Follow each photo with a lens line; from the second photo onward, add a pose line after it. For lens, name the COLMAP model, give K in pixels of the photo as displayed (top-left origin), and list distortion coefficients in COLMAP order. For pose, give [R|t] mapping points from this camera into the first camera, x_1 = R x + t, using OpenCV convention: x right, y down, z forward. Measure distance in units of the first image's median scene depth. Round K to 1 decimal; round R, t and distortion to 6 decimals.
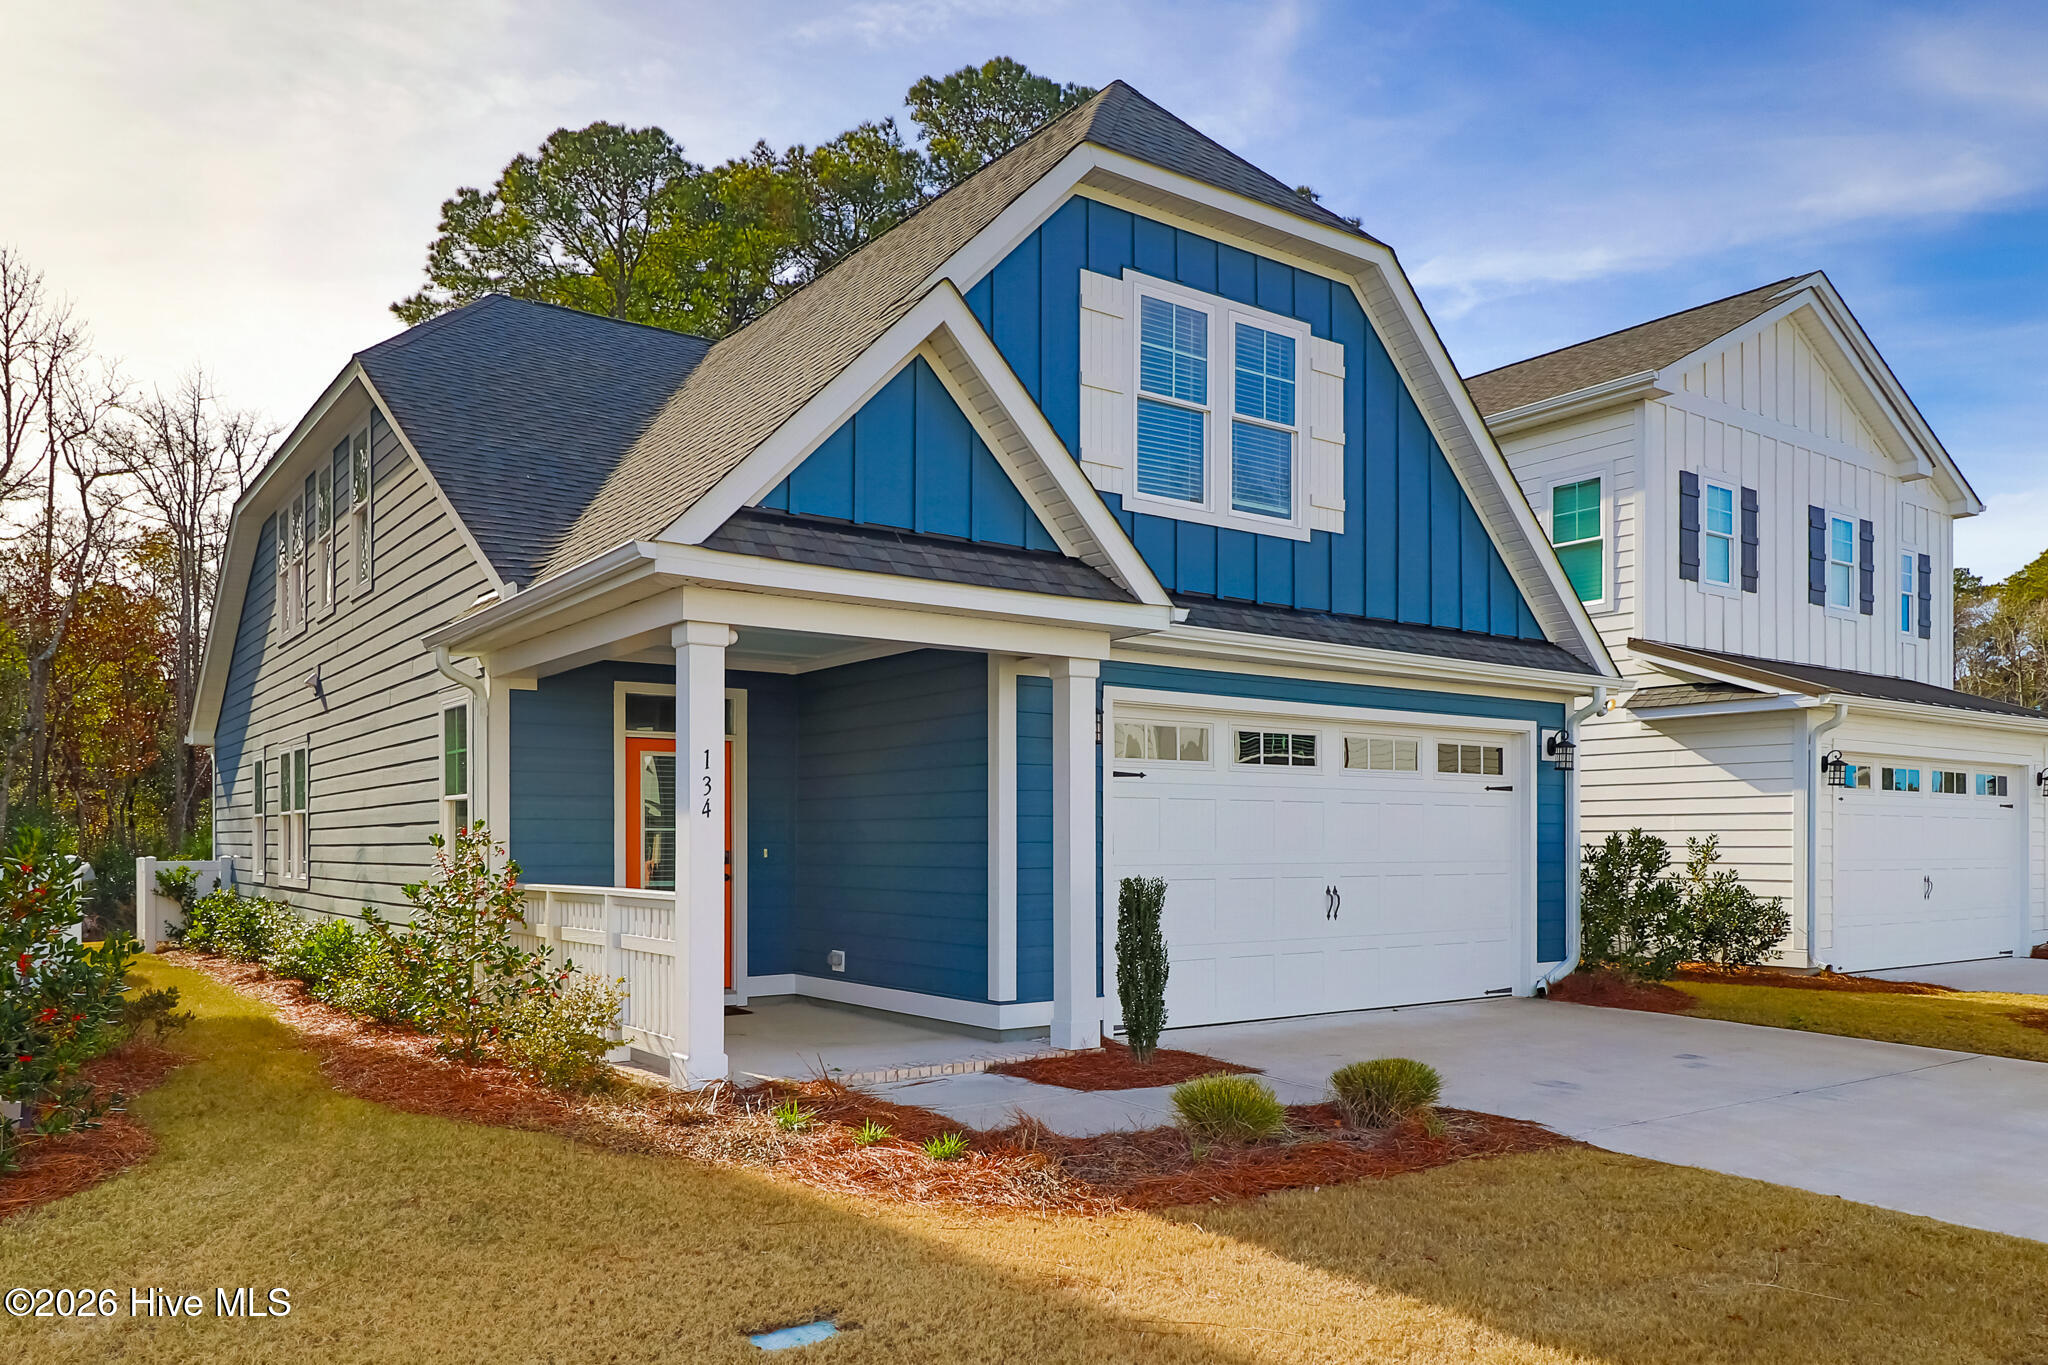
lens RADIAL K [[1424.6, 0, 1035.7], [0, 1424.6, 830.8], [0, 0, 1]] dist [0.018176, 0.002700]
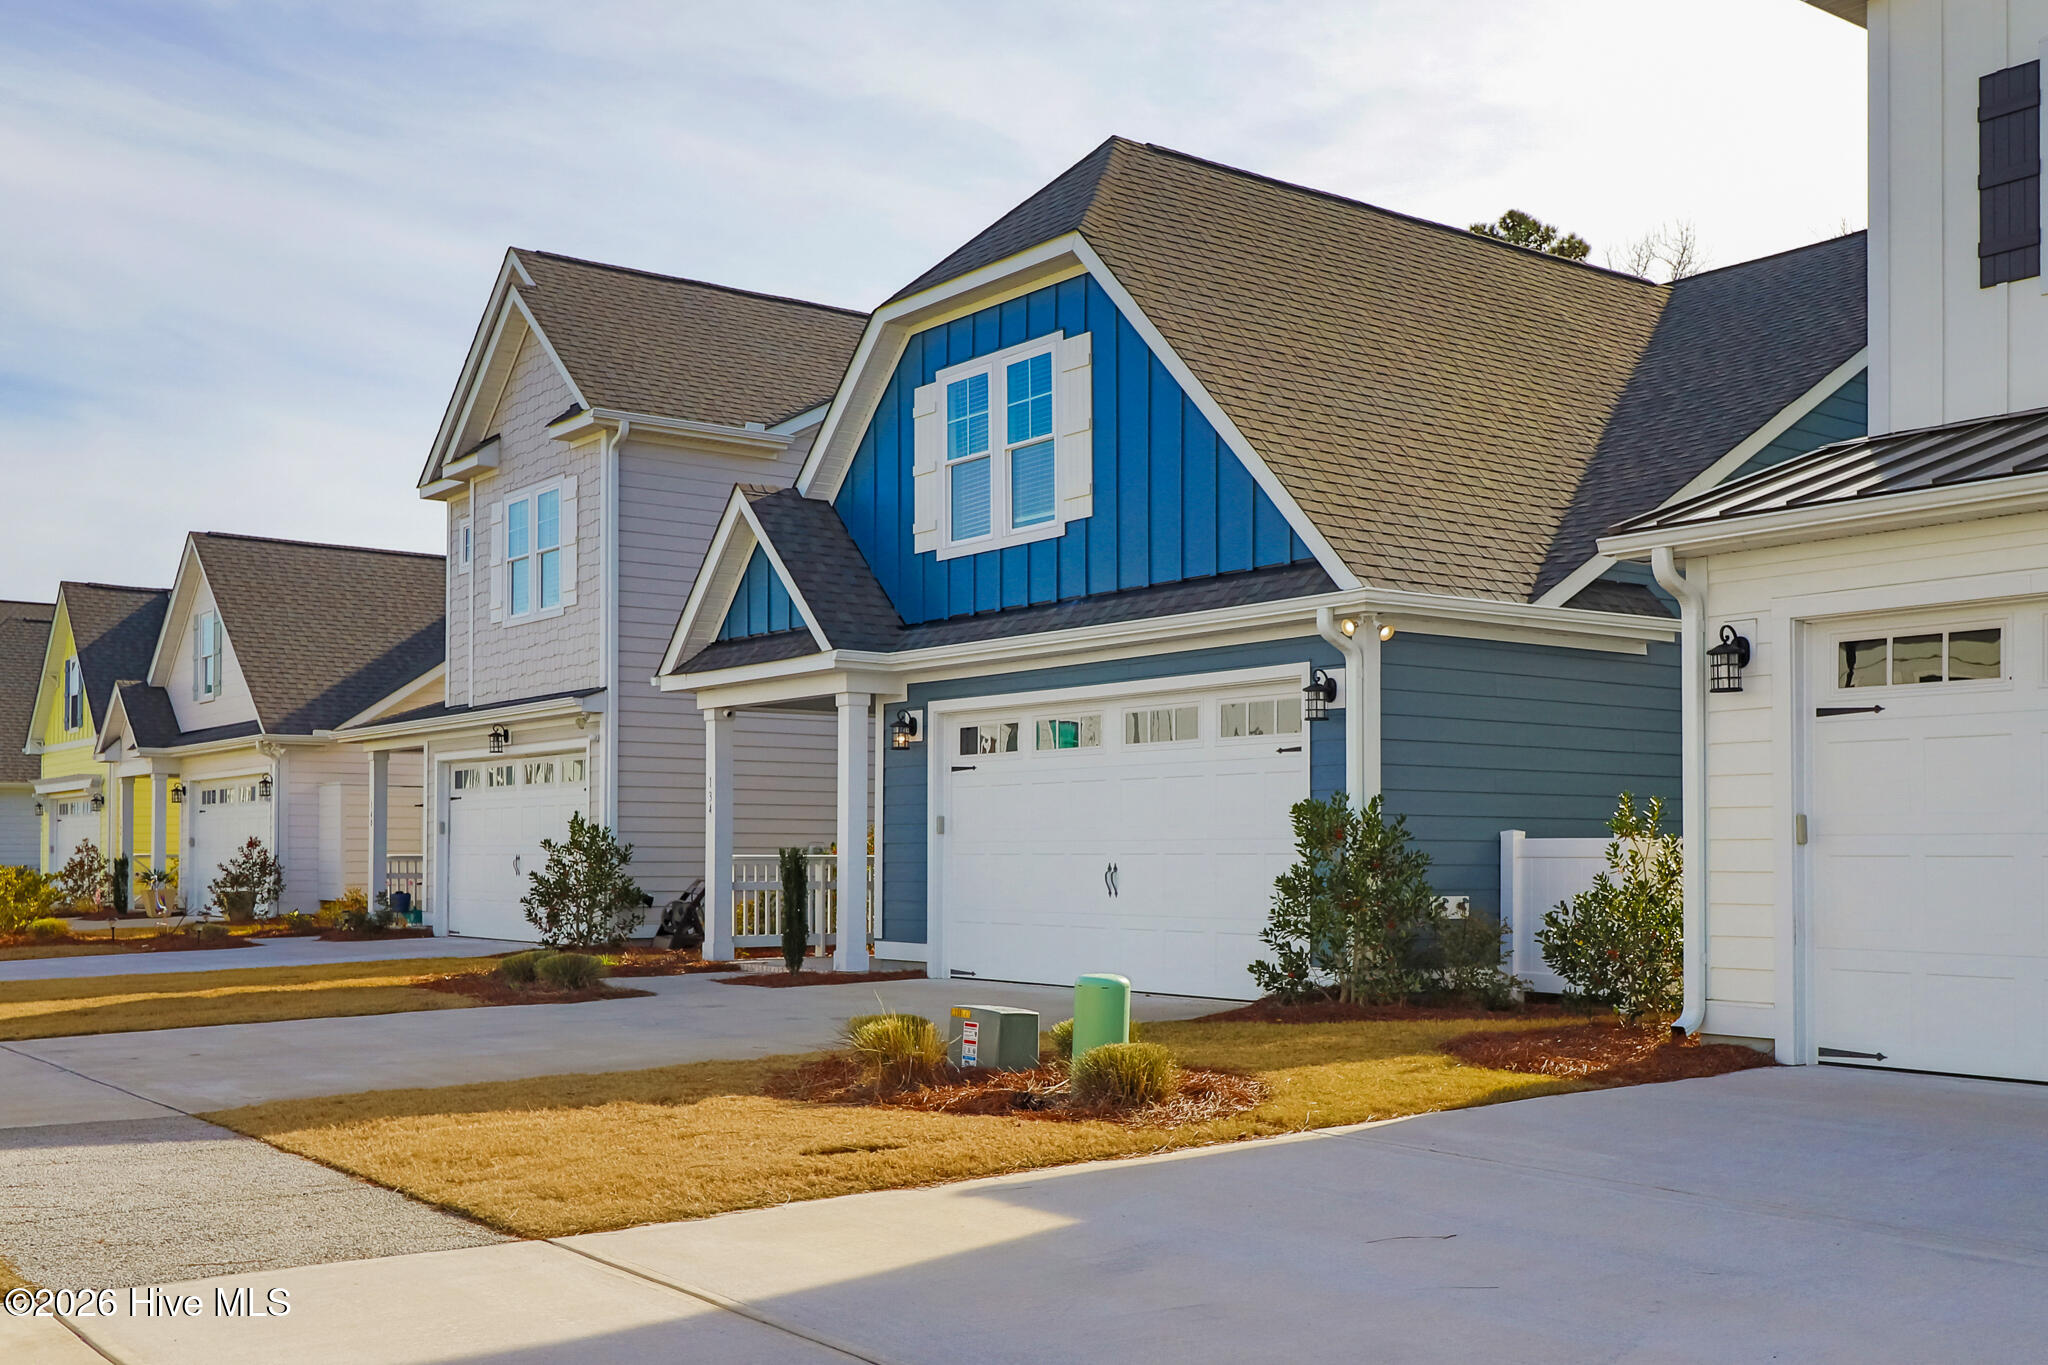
lens RADIAL K [[2024.2, 0, 1023.0], [0, 2024.2, 687.1], [0, 0, 1]] dist [-0.002554, 0.000000]
pose [[0.013608, -0.061443, -0.998018, 1.618982], [0.022969, 0.997866, -0.061121, -0.000123], [0.999644, -0.022091, 0.014991, 0.913584]]
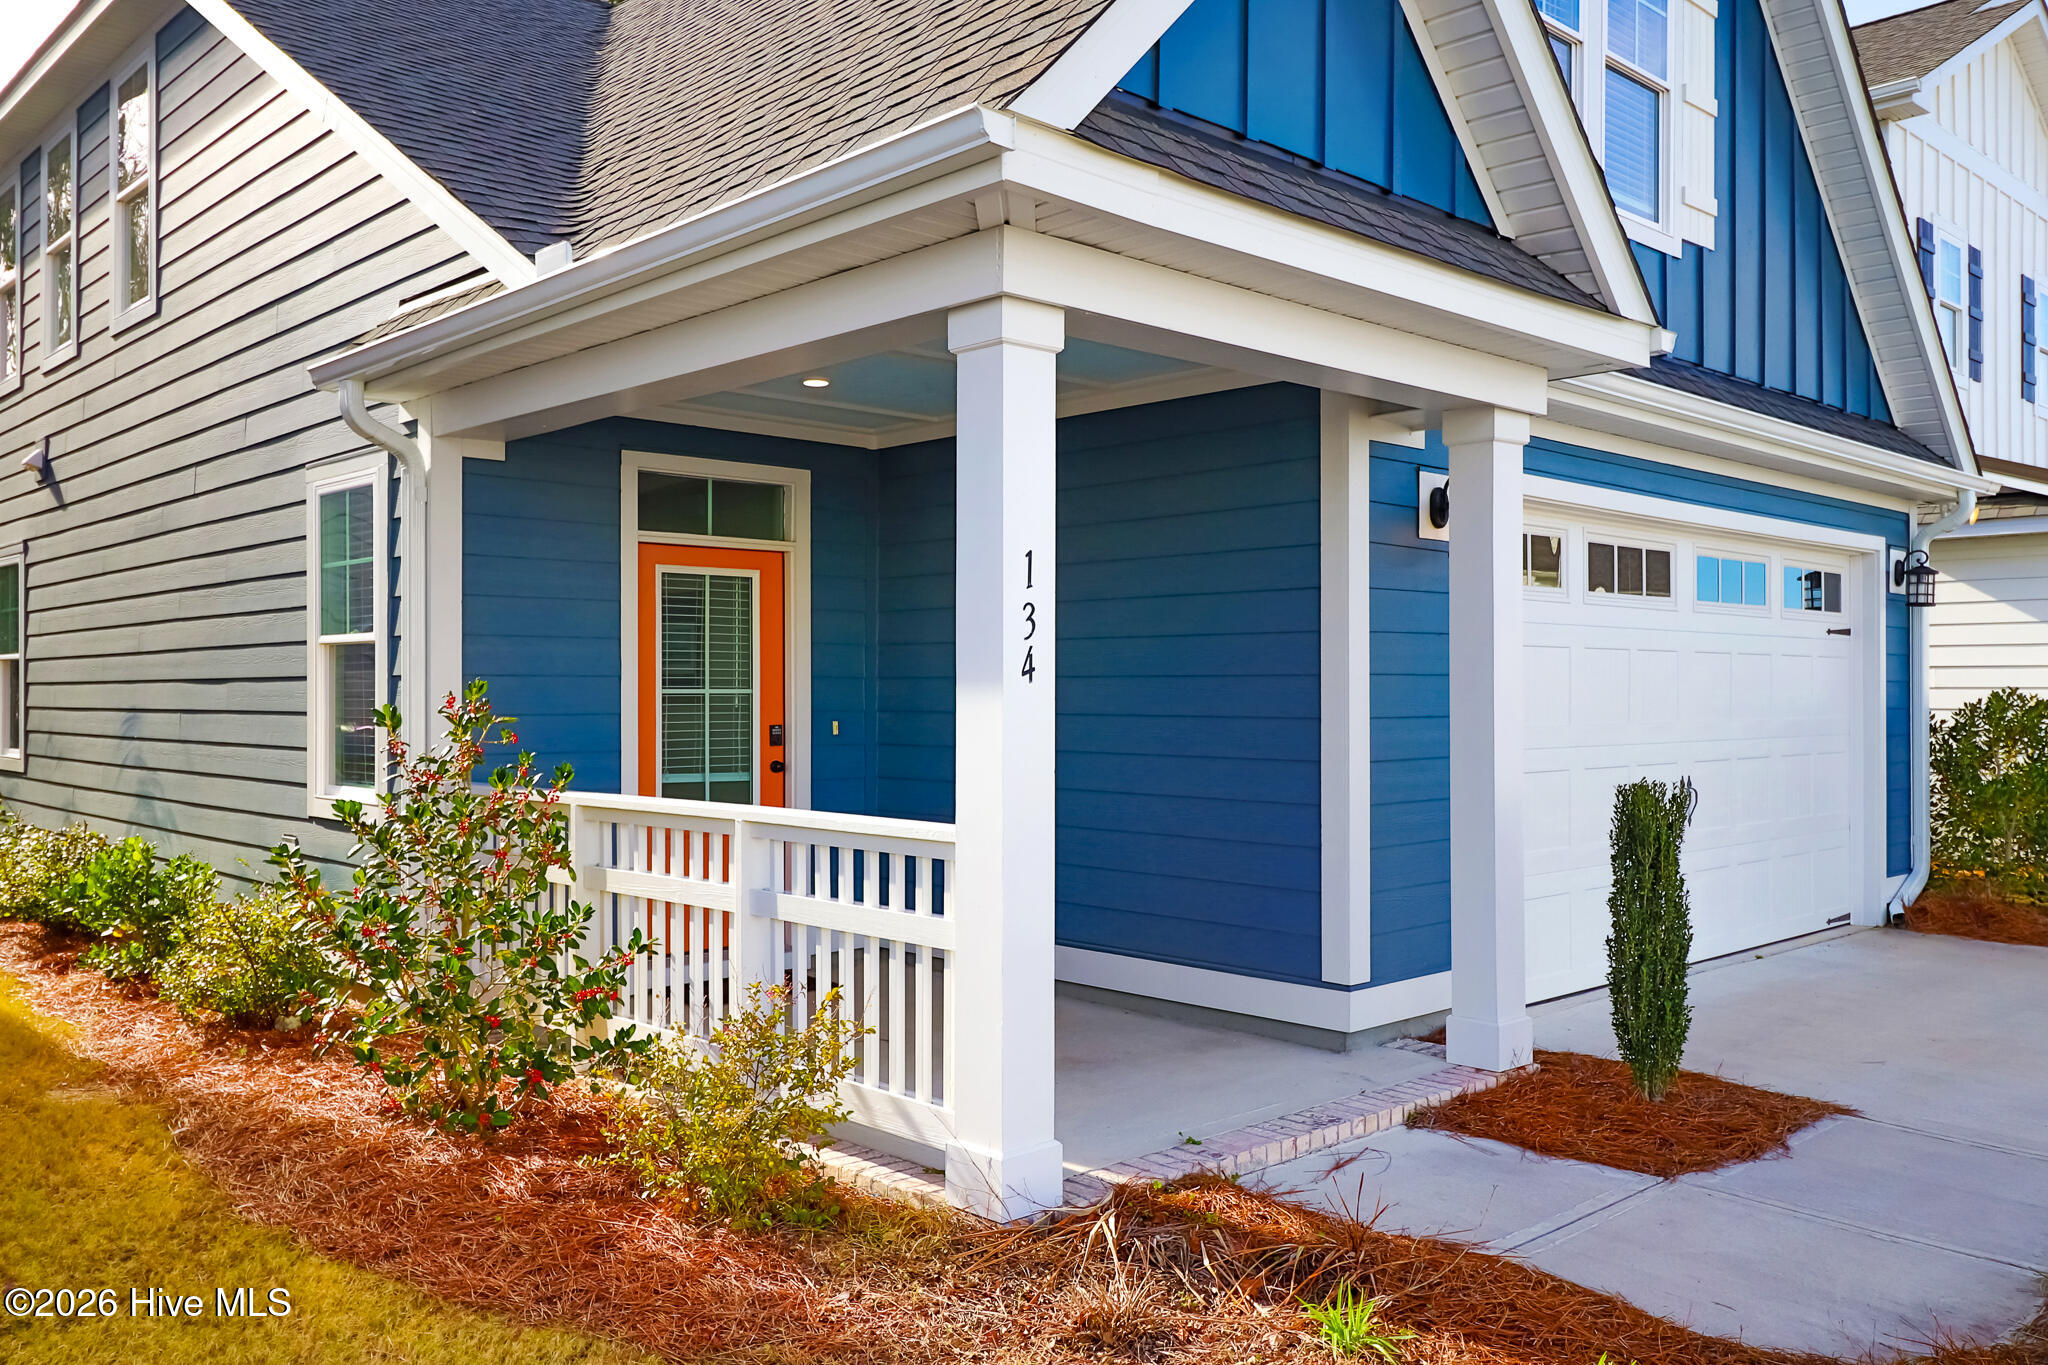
lens RADIAL K [[1648.7, 0, 1022.0], [0, 1648.7, 679.7], [0, 0, 1]] dist [0.031934, -0.016277]
pose [[0.994331, 0.001855, 0.106314, -0.199246], [-0.001973, 0.999998, 0.001008, -0.007353], [-0.106311, -0.001212, 0.994332, 0.275424]]
